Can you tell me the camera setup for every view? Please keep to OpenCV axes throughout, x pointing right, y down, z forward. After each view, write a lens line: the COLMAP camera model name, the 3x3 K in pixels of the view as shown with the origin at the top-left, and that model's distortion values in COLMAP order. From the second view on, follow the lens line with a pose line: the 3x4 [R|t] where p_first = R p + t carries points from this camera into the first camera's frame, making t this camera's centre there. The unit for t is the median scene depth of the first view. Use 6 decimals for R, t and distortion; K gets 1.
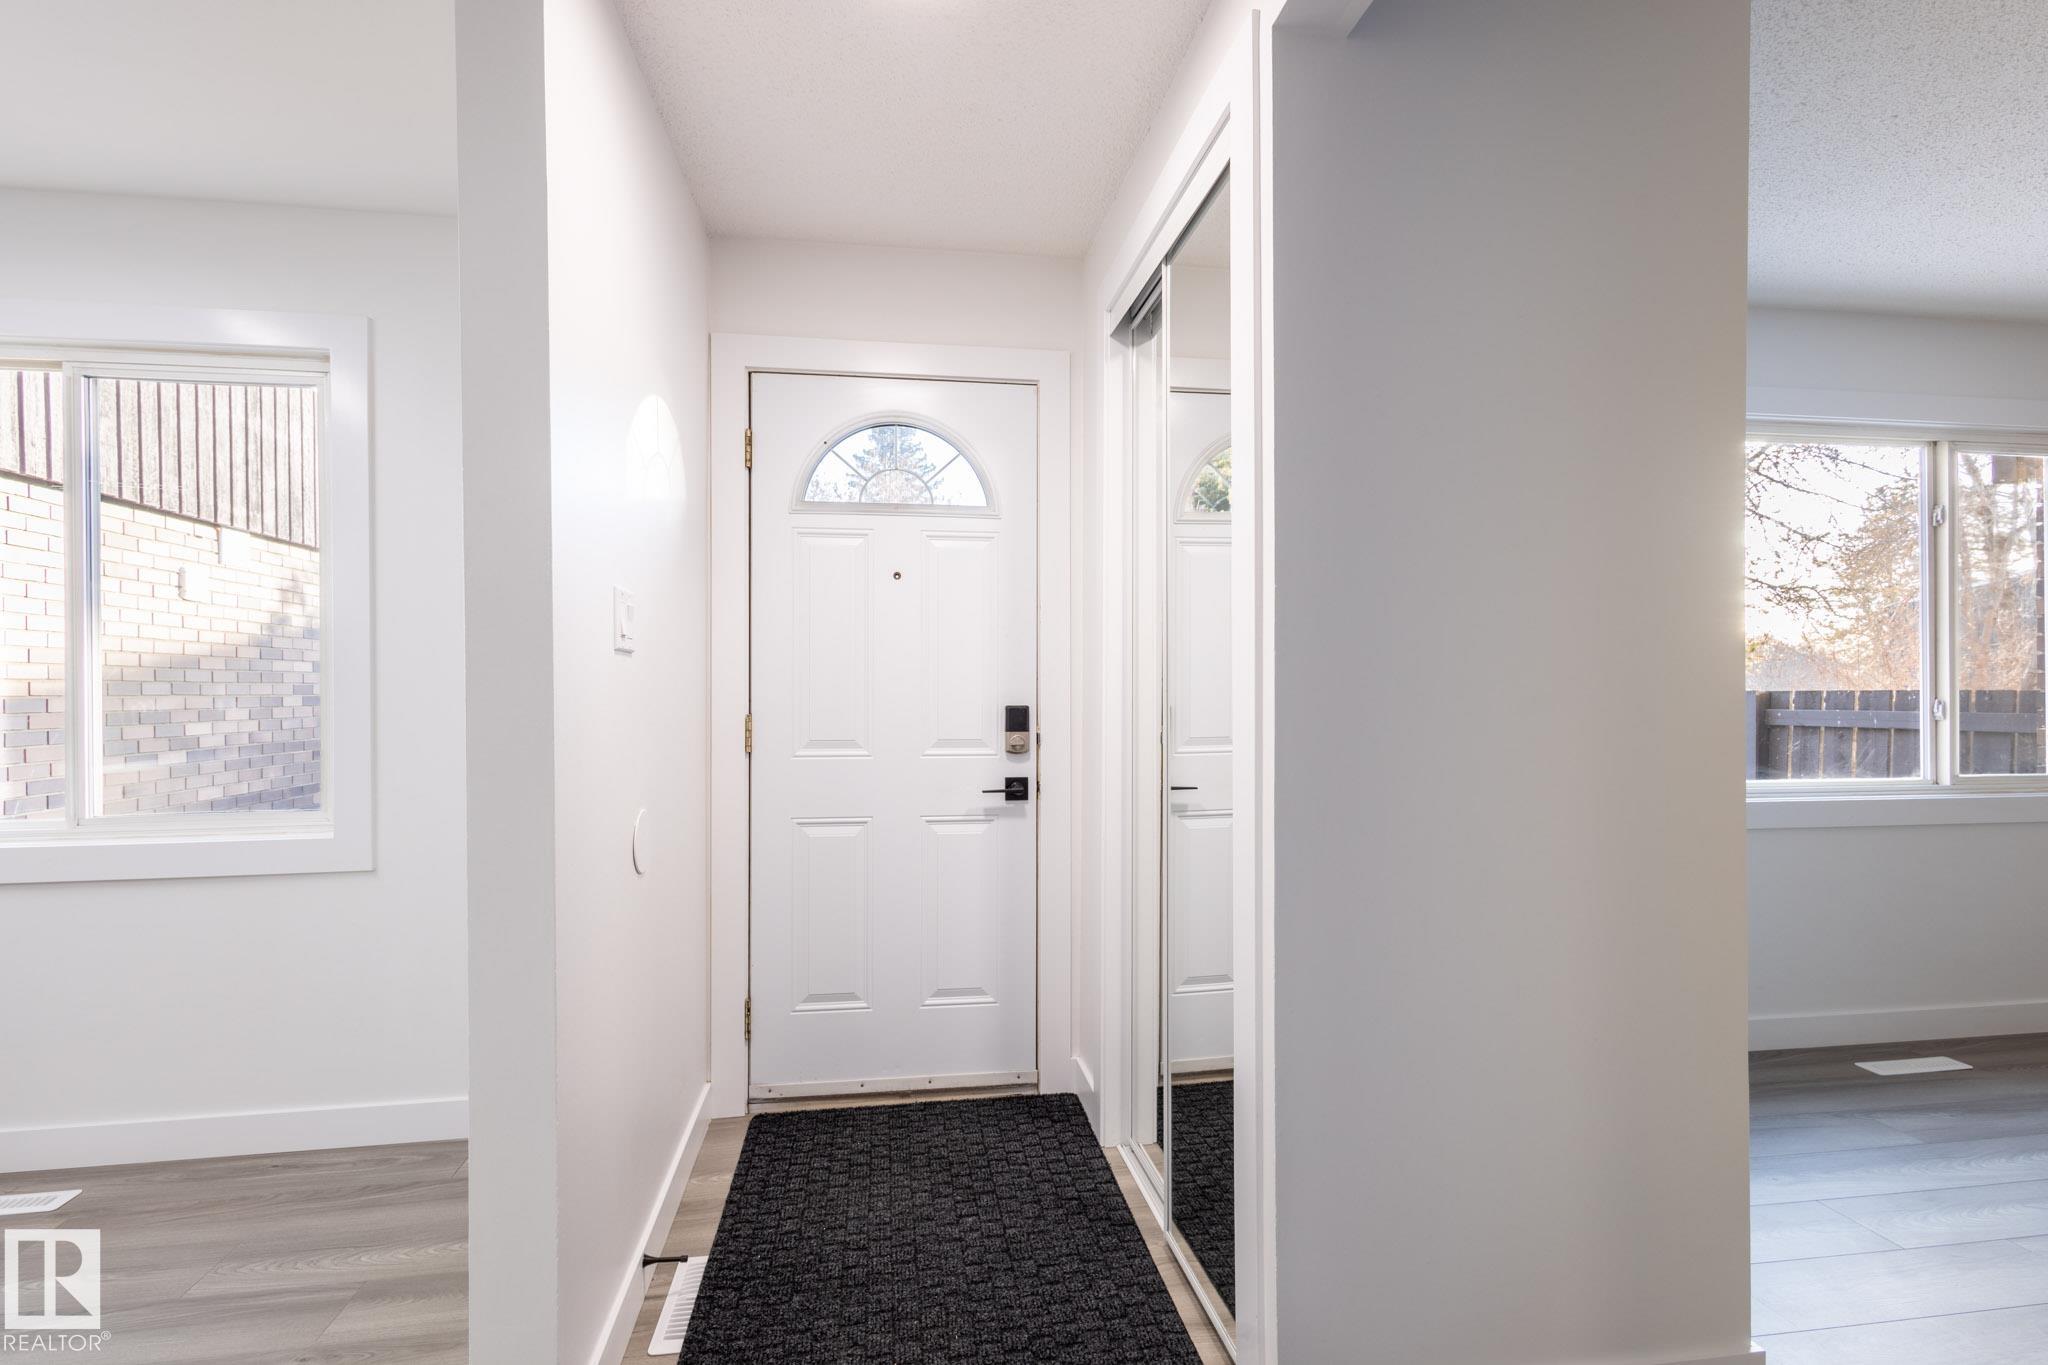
lens RADIAL K [[1002.5, 0, 1038.0], [0, 1002.5, 678.7], [0, 0, 1]] dist [0.004749, 0.000325]
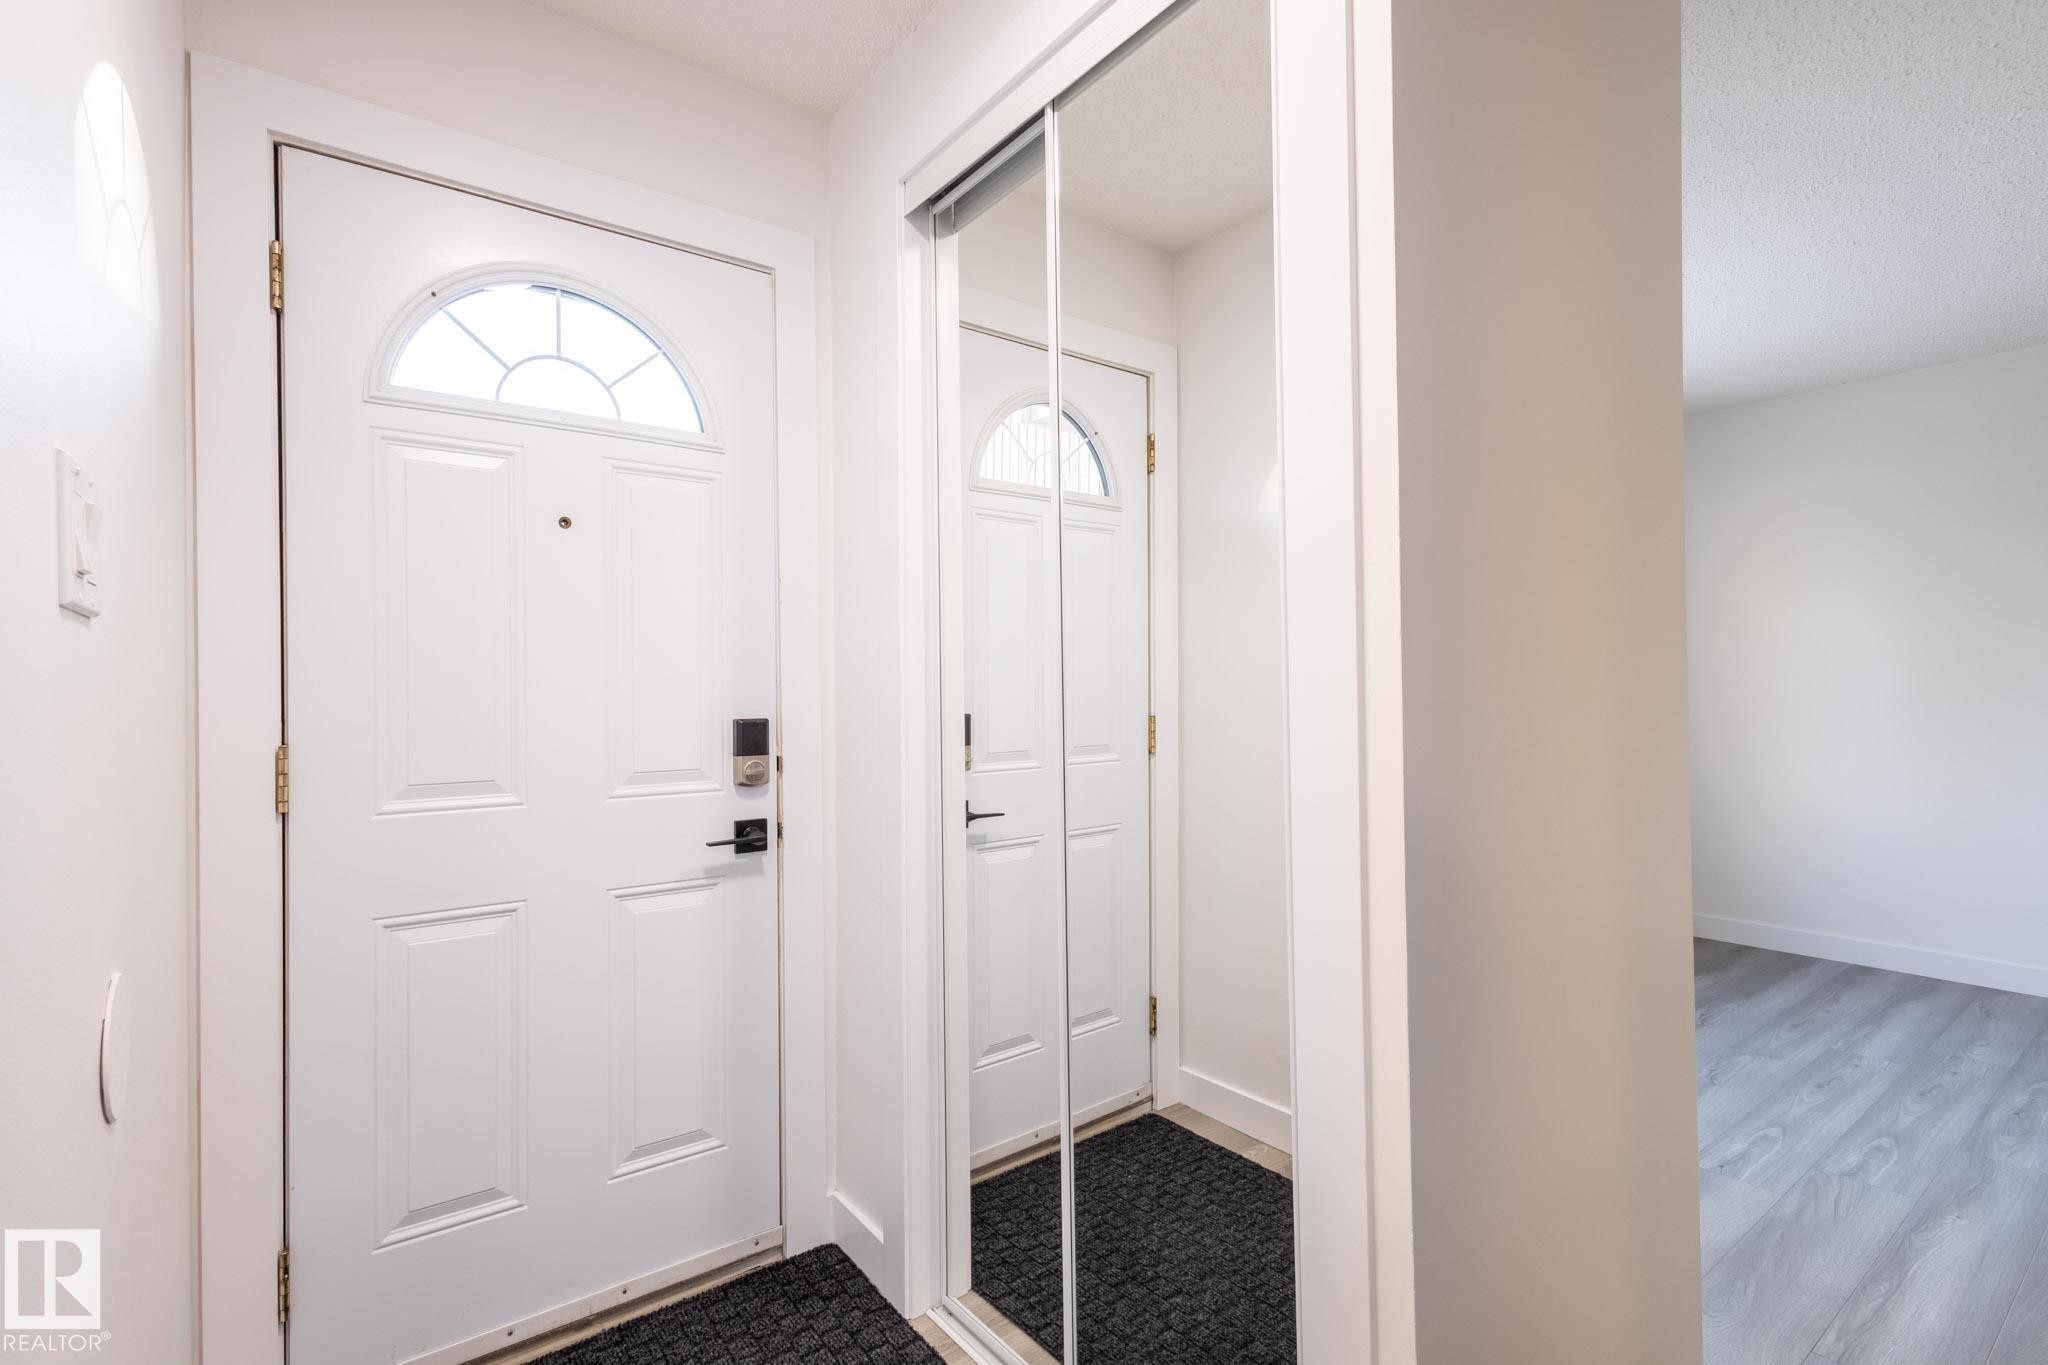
lens RADIAL K [[952.0, 0, 1020.5], [0, 952.0, 684.7], [0, 0, 1]] dist [0.019538, -0.005230]
pose [[0.876166, -0.006135, 0.481970, -0.180120], [0.007183, 0.999974, -0.000329, 0.004113], [-0.481956, 0.003751, 0.876187, 0.315028]]
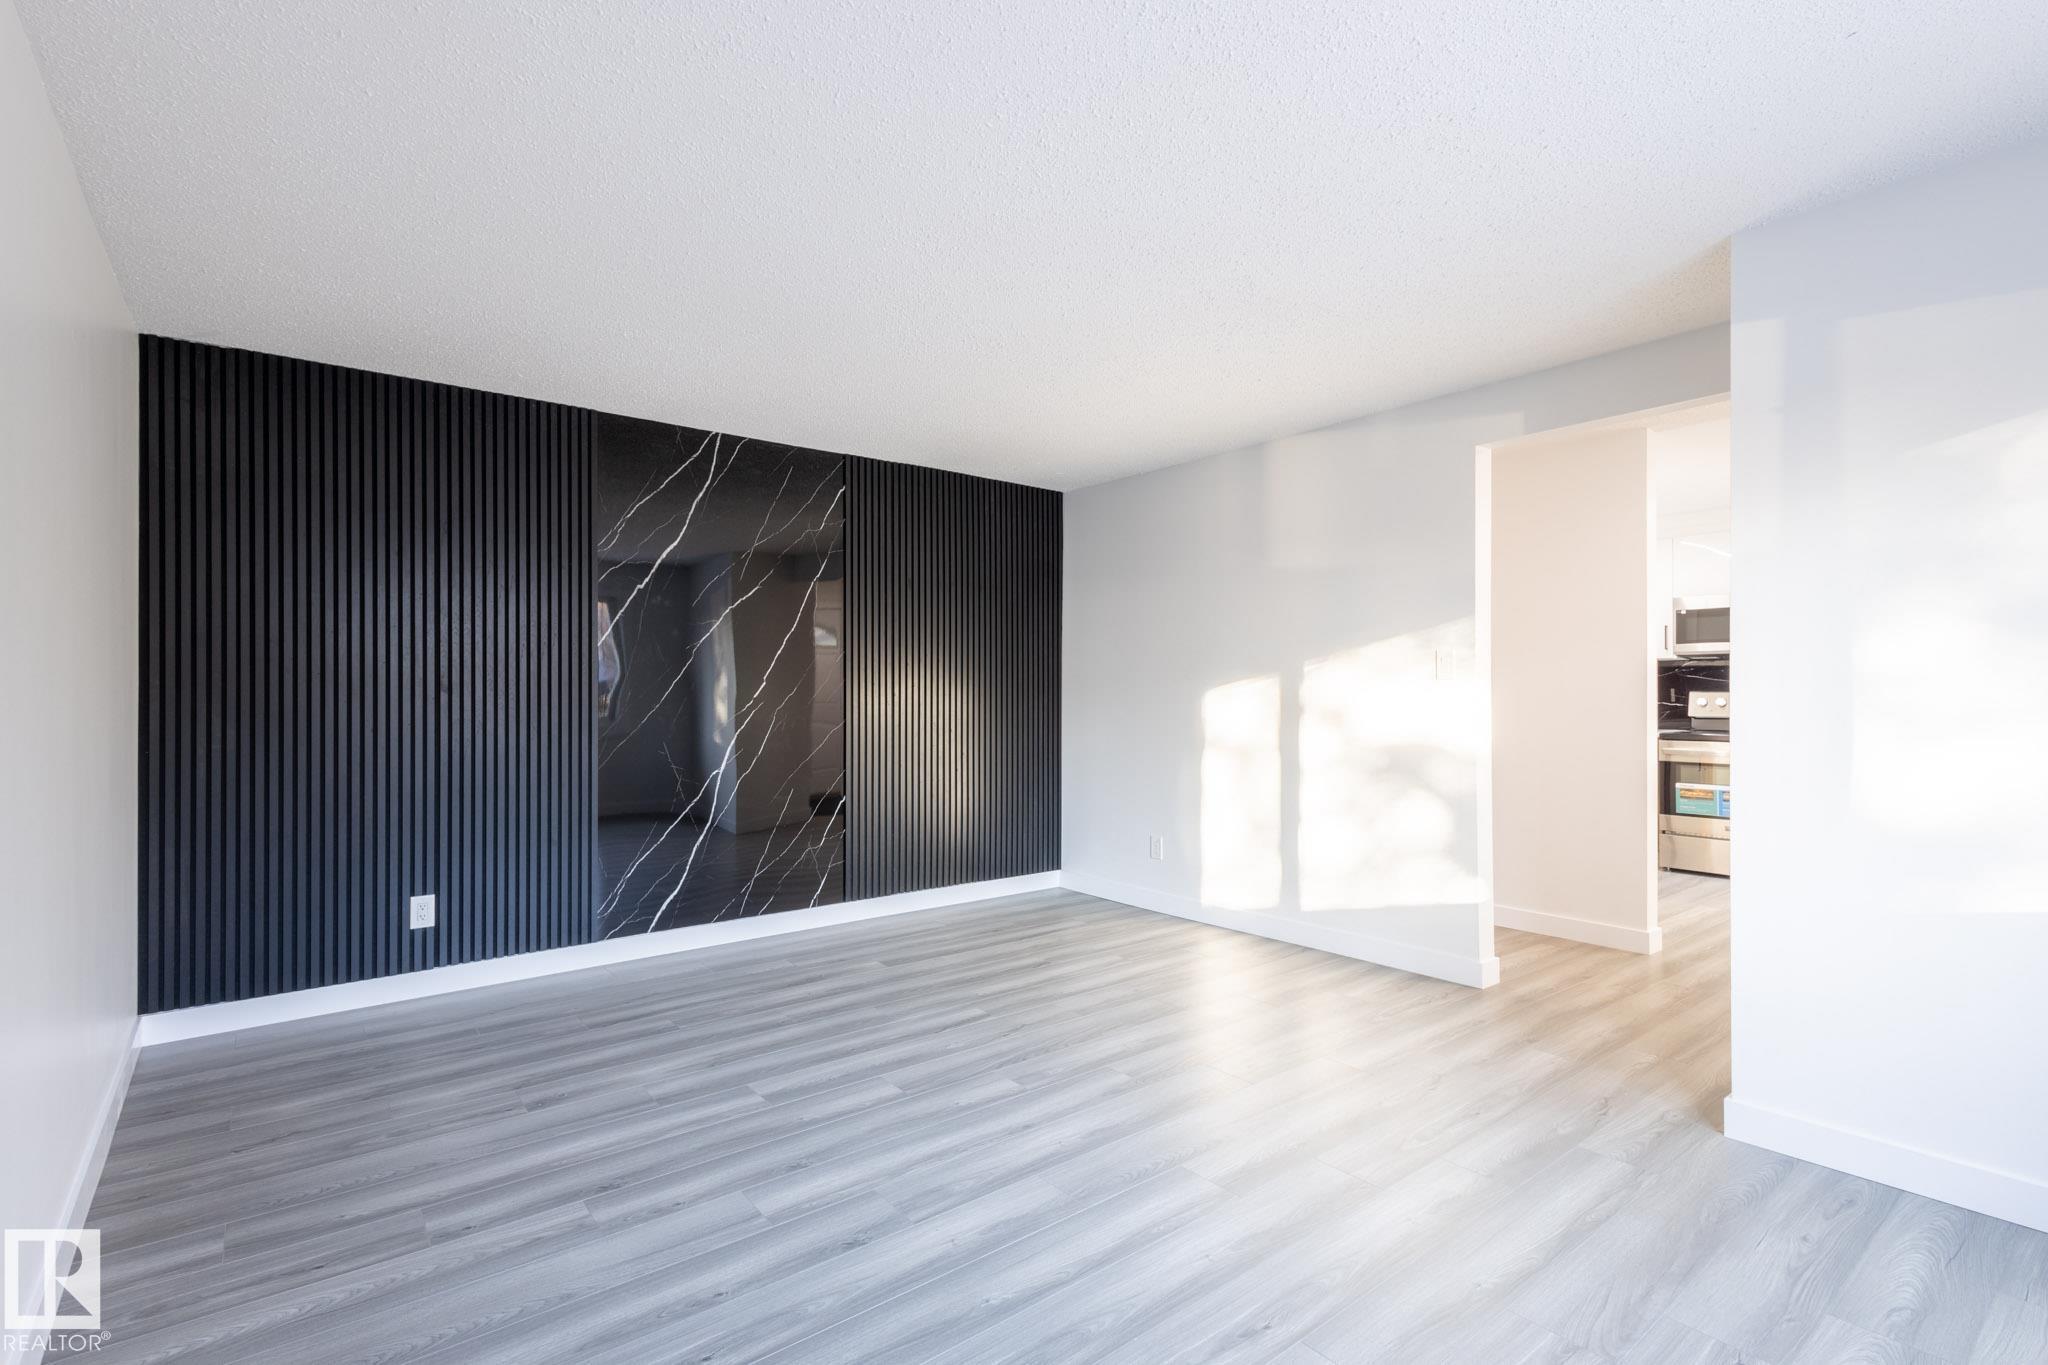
lens RADIAL K [[940.8, 0, 1024.1], [0, 940.8, 690.9], [0, 0, 1]] dist [0.019214, -0.000082]
pose [[-0.867633, 0.001194, -0.497205, 1.414799], [0.005695, 0.999955, -0.007537, 0.004523], [0.497173, -0.009371, -0.867601, 1.045752]]
